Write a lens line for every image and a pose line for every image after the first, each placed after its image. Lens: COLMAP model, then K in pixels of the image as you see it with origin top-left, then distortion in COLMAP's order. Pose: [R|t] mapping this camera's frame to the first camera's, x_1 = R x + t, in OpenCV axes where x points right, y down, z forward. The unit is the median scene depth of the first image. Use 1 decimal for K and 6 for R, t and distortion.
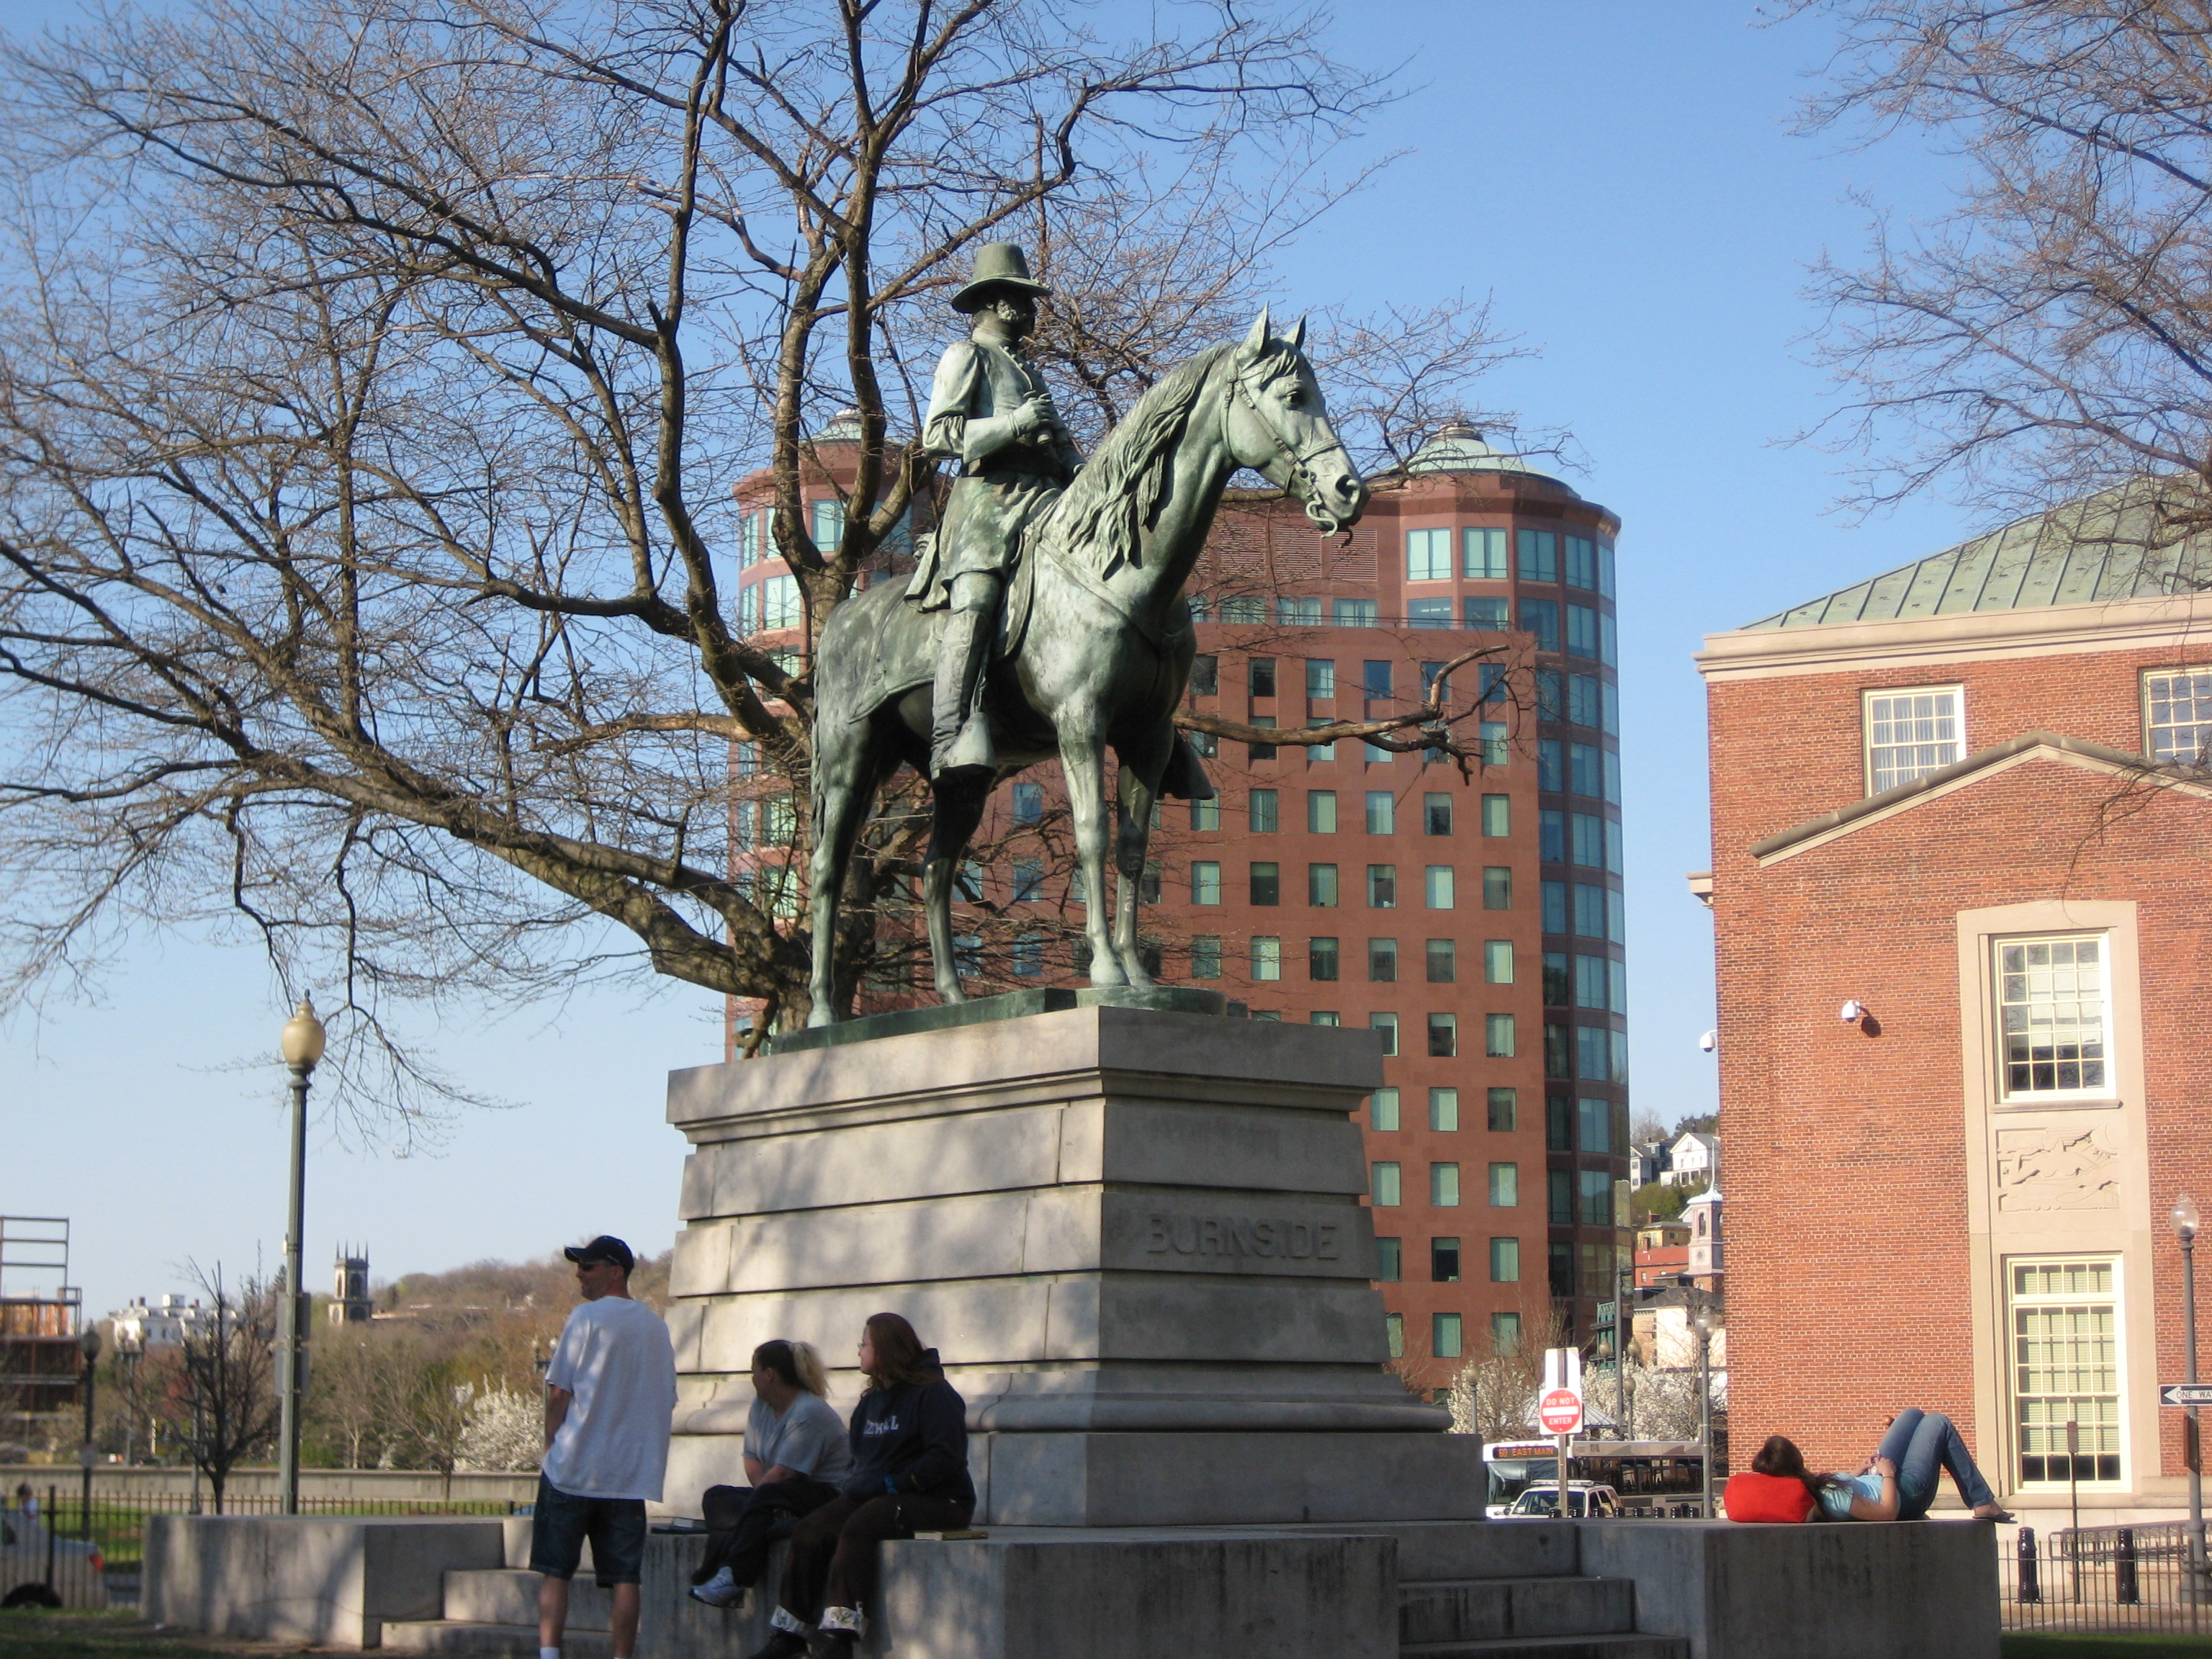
lens RADIAL K [[3971.5, 0, 1110.7], [0, 3971.5, 821.2], [0, 0, 1]] dist [-0.060054, 0.000000]
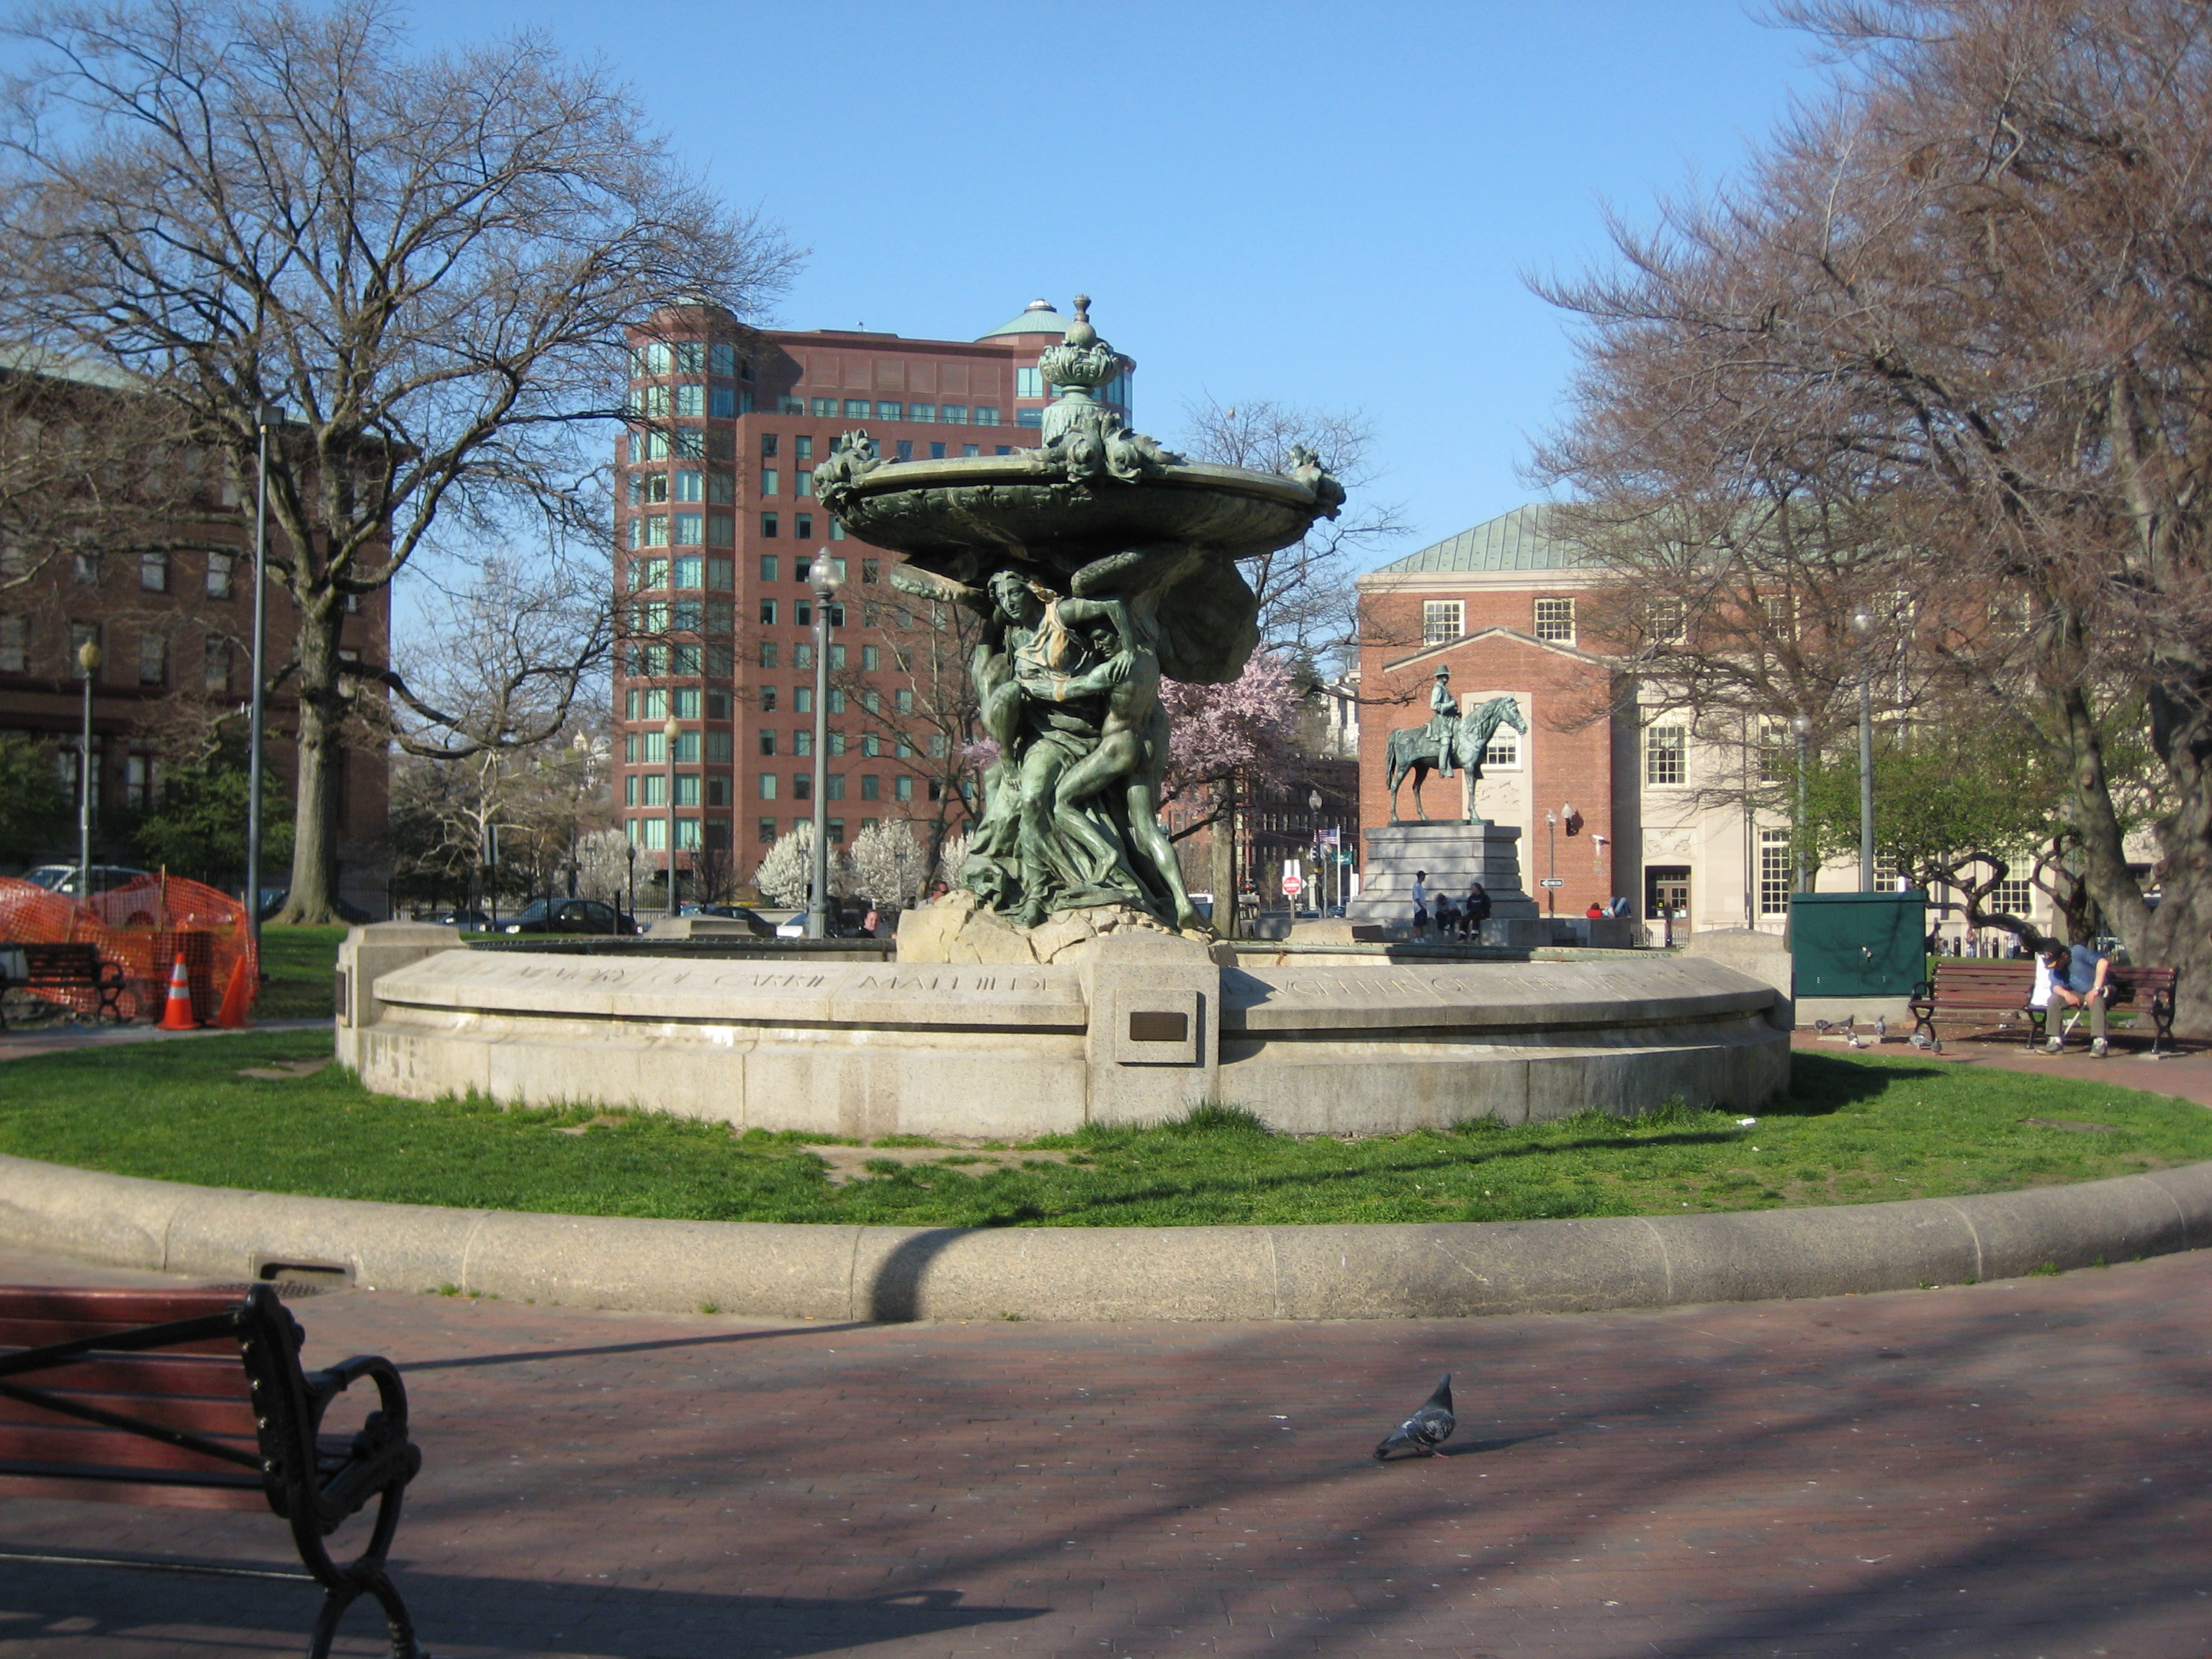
lens RADIAL K [[2763.0, 0, 1097.2], [0, 2763.0, 817.4], [0, 0, 1]] dist [-0.089922, 0.000000]
pose [[0.985940, 0.010252, 0.166788, -0.317810], [-0.031749, 0.991428, 0.126737, -0.117307], [-0.164058, -0.130251, 0.977814, -0.719997]]
